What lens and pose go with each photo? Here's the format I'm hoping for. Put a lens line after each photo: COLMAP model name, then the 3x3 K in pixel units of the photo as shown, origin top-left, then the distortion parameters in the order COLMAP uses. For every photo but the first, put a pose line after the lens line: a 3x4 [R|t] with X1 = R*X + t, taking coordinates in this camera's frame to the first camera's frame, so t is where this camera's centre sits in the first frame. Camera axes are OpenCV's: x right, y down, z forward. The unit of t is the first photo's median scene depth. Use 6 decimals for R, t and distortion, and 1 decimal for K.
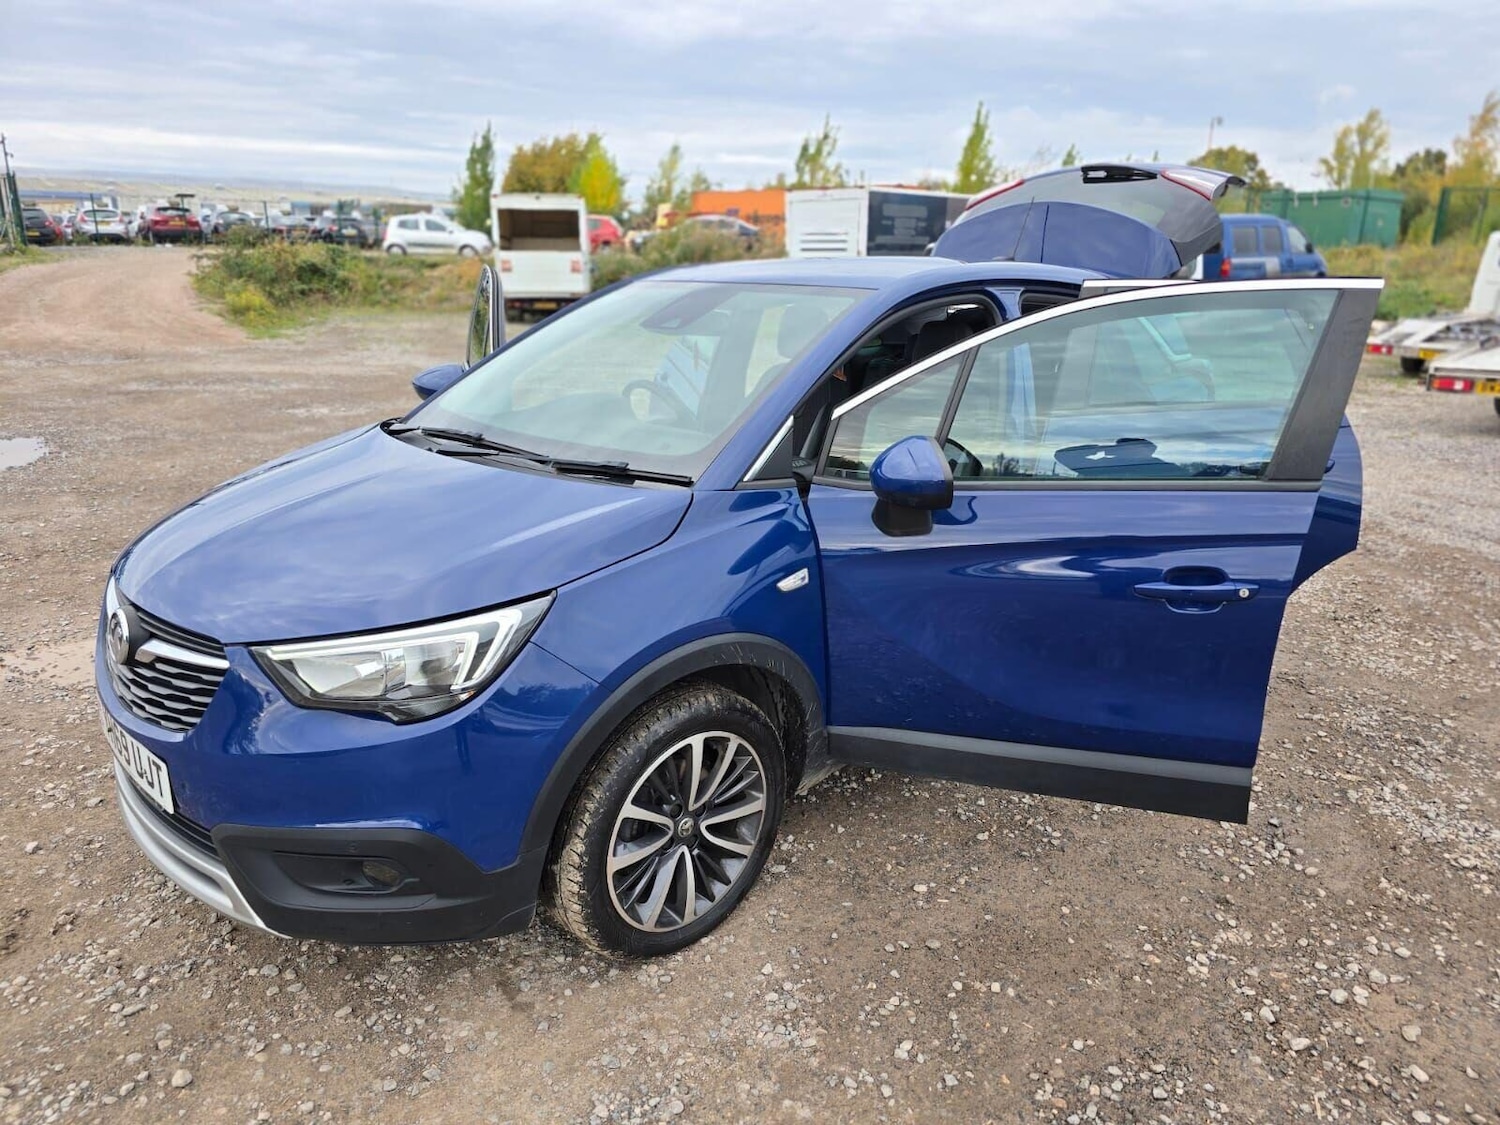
lens RADIAL K [[985.6, 0, 776.2], [0, 985.6, 547.8], [0, 0, 1]] dist [0.053400, -0.039311]
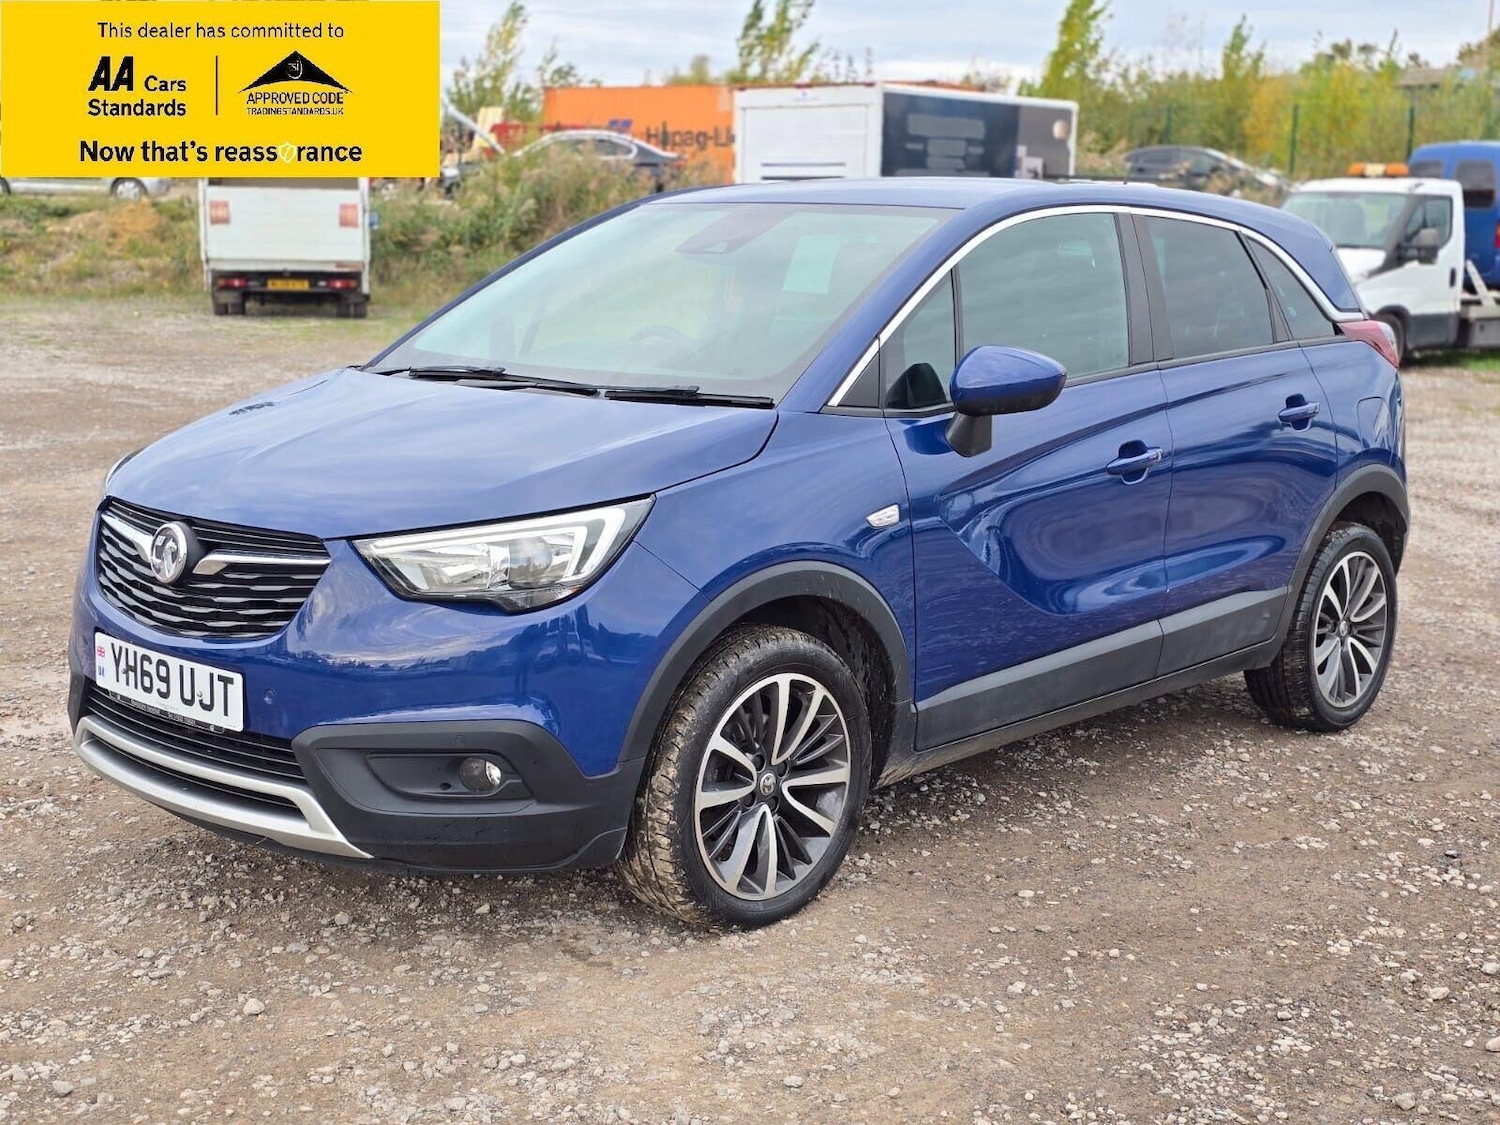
lens RADIAL K [[1953.7, 0, 797.7], [0, 1953.7, 568.7], [0, 0, 1]] dist [0.140145, -0.352460]
pose [[0.998404, 0.001818, 0.056450, -0.143254], [0.004169, 0.994383, -0.105764, 0.239637], [-0.056325, 0.105831, 0.992788, -0.677981]]
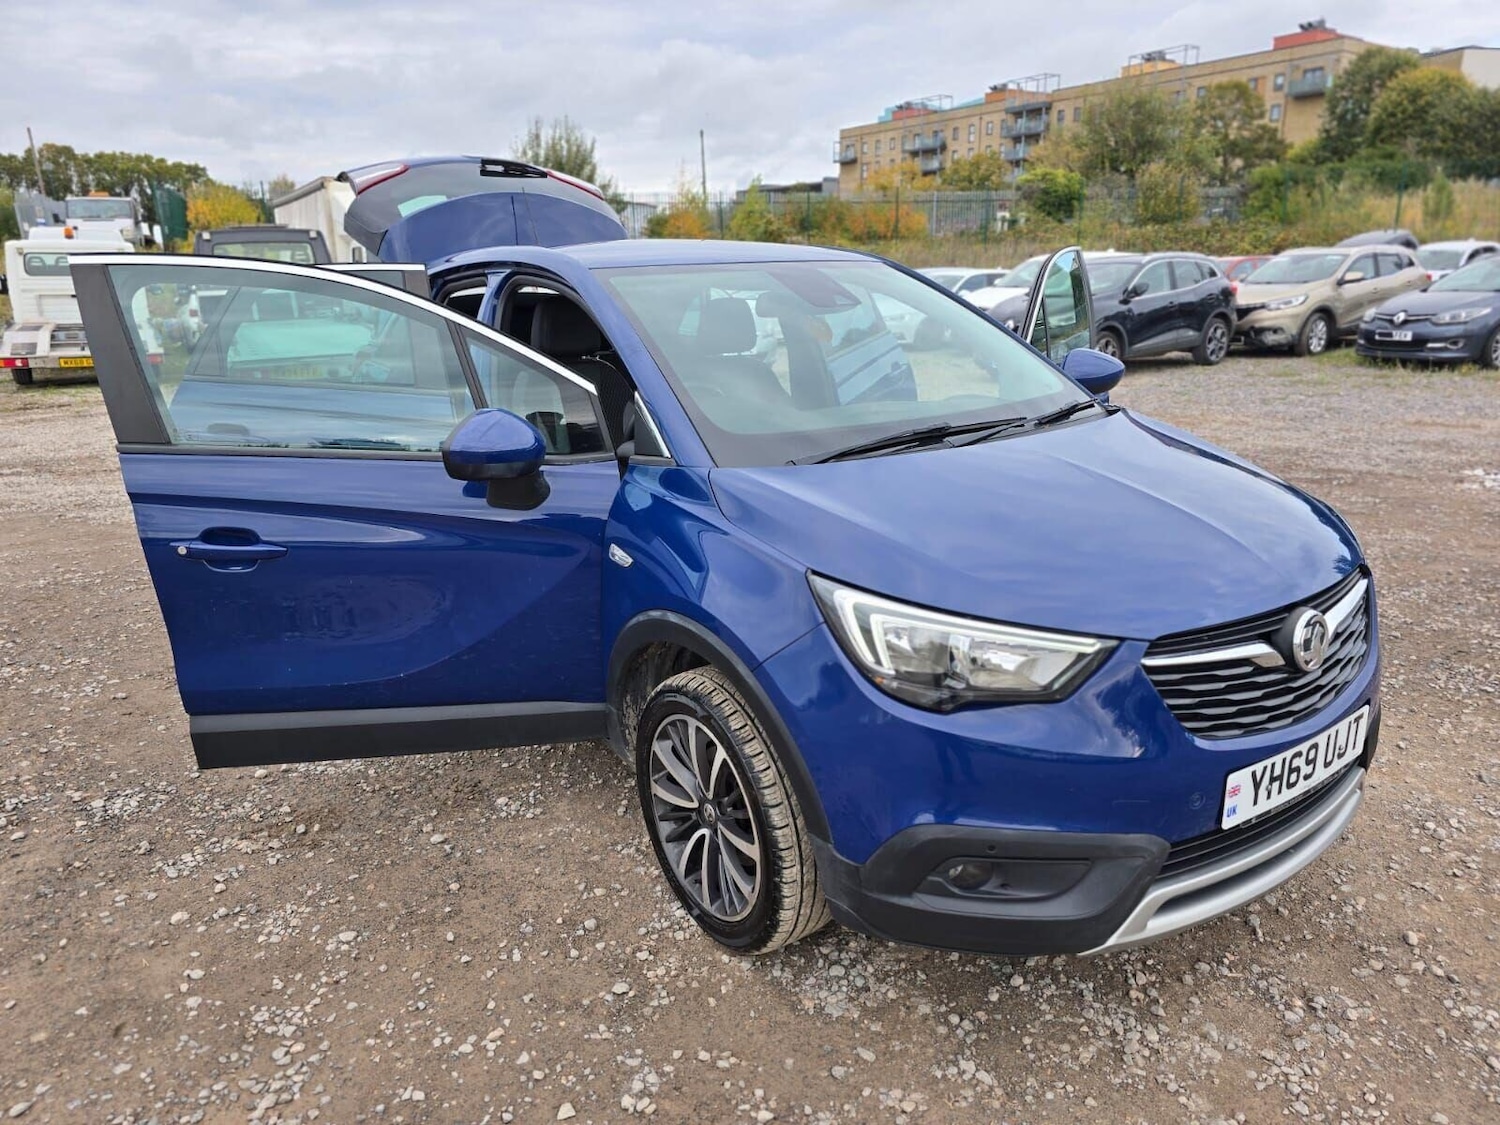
lens RADIAL K [[997.1, 0, 755.2], [0, 997.1, 560.2], [0, 0, 1]] dist [0.056735, -0.046720]
pose [[0.181404, -0.290565, 0.939502, -1.275355], [0.293465, 0.927818, 0.230288, -0.271500], [-0.938600, 0.233936, 0.253581, 0.991619]]
